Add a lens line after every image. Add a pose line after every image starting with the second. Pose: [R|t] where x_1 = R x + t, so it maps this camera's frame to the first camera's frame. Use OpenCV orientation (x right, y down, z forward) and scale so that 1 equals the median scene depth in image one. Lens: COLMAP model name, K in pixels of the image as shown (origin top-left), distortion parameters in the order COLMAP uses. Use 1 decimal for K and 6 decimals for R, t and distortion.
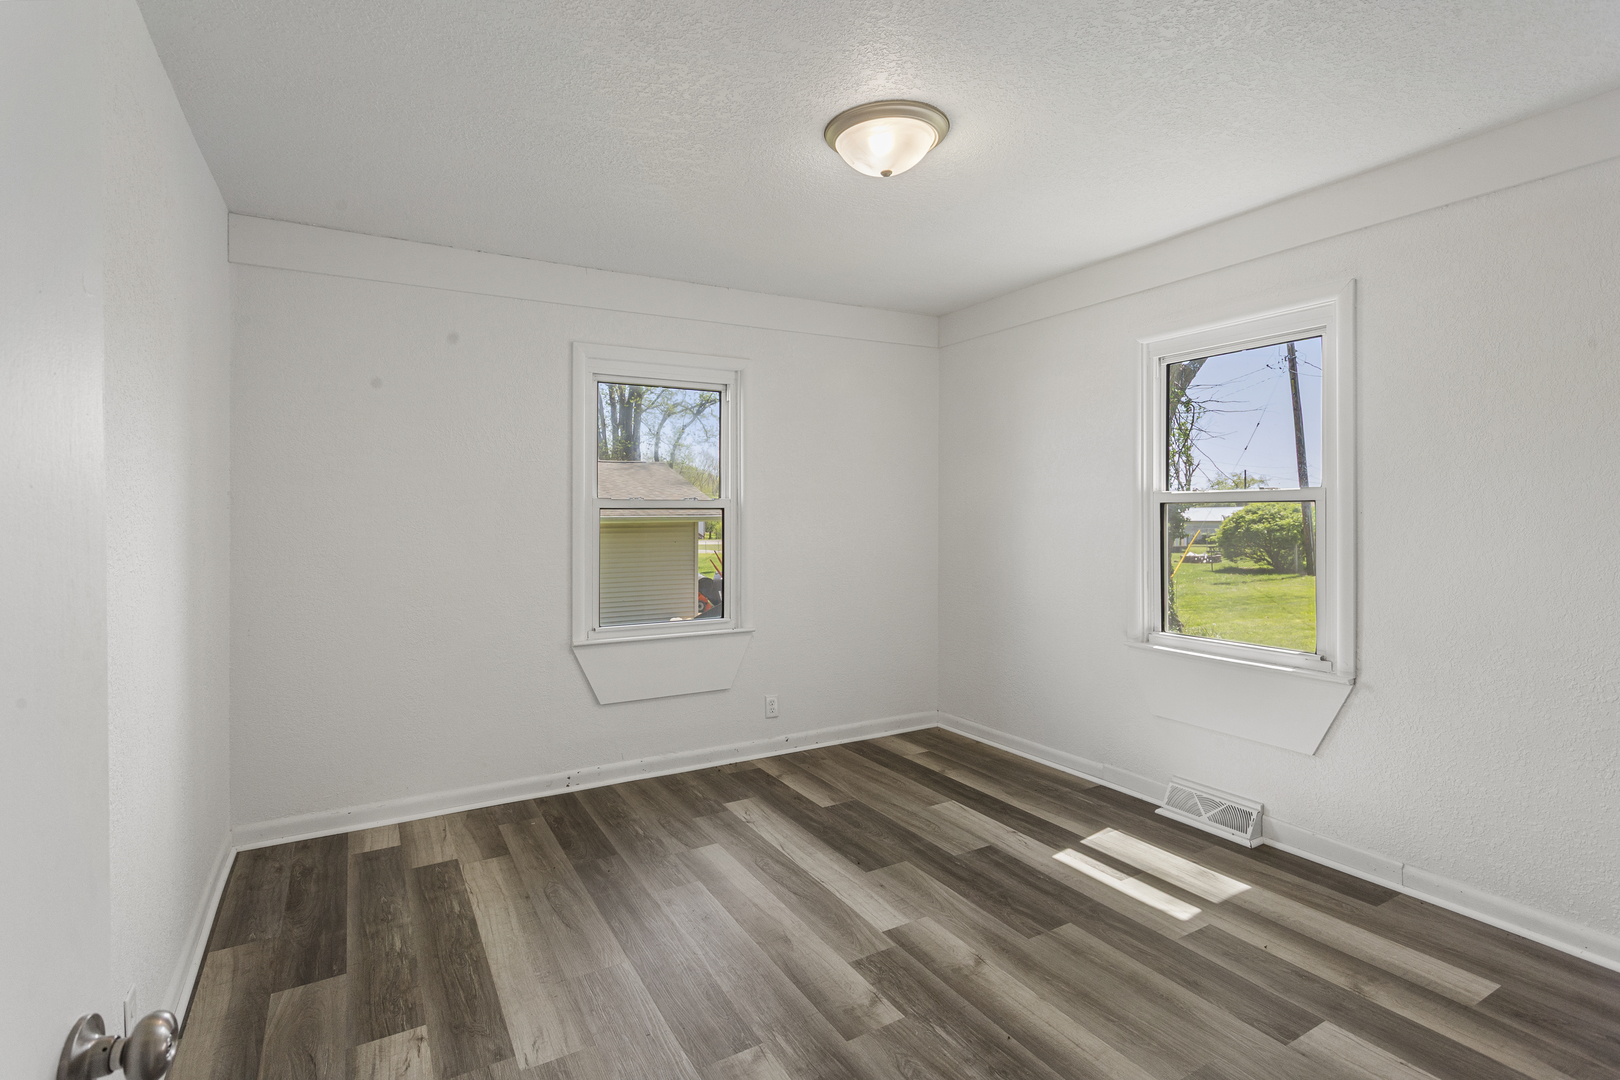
lens RADIAL K [[782.8, 0, 779.0], [0, 782.8, 528.2], [0, 0, 1]] dist [0.002778, 0.002436]
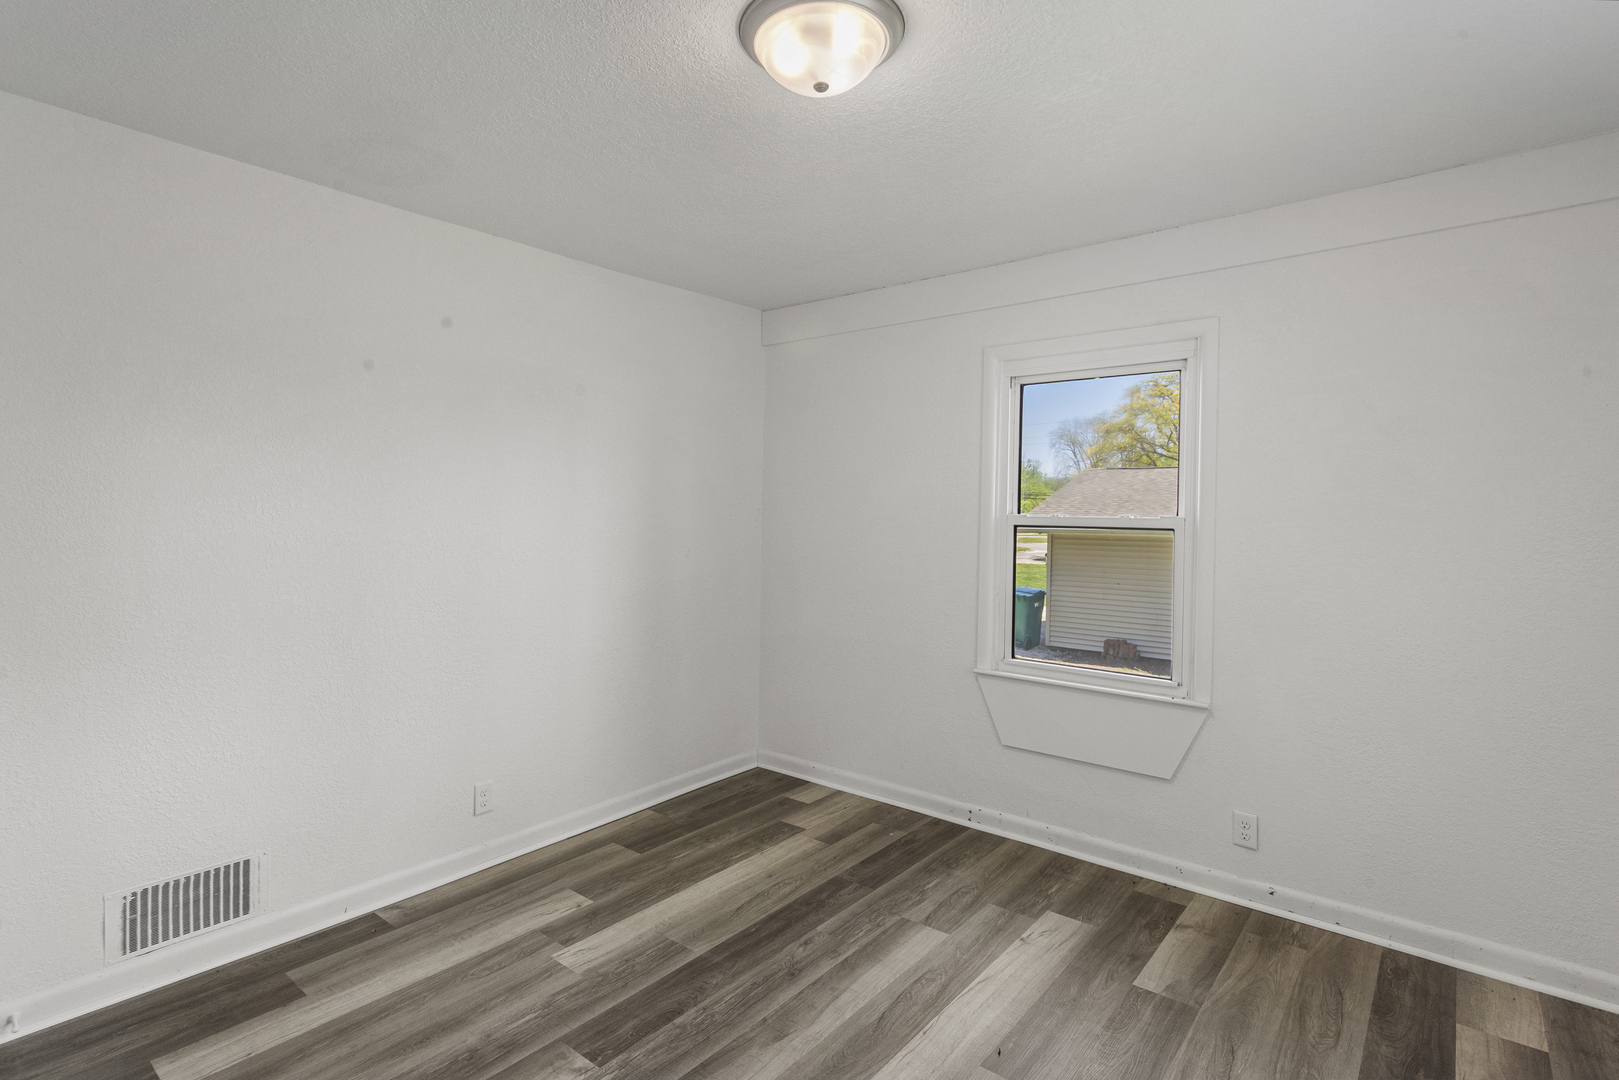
lens RADIAL K [[782.3, 0, 809.0], [0, 782.3, 527.1], [0, 0, 1]] dist [0.002778, 0.002436]
pose [[0.370870, 0.018830, -0.928494, 0.567442], [-0.033361, 0.999419, 0.006943, -0.025964], [0.928086, 0.028401, 0.371282, 0.492260]]
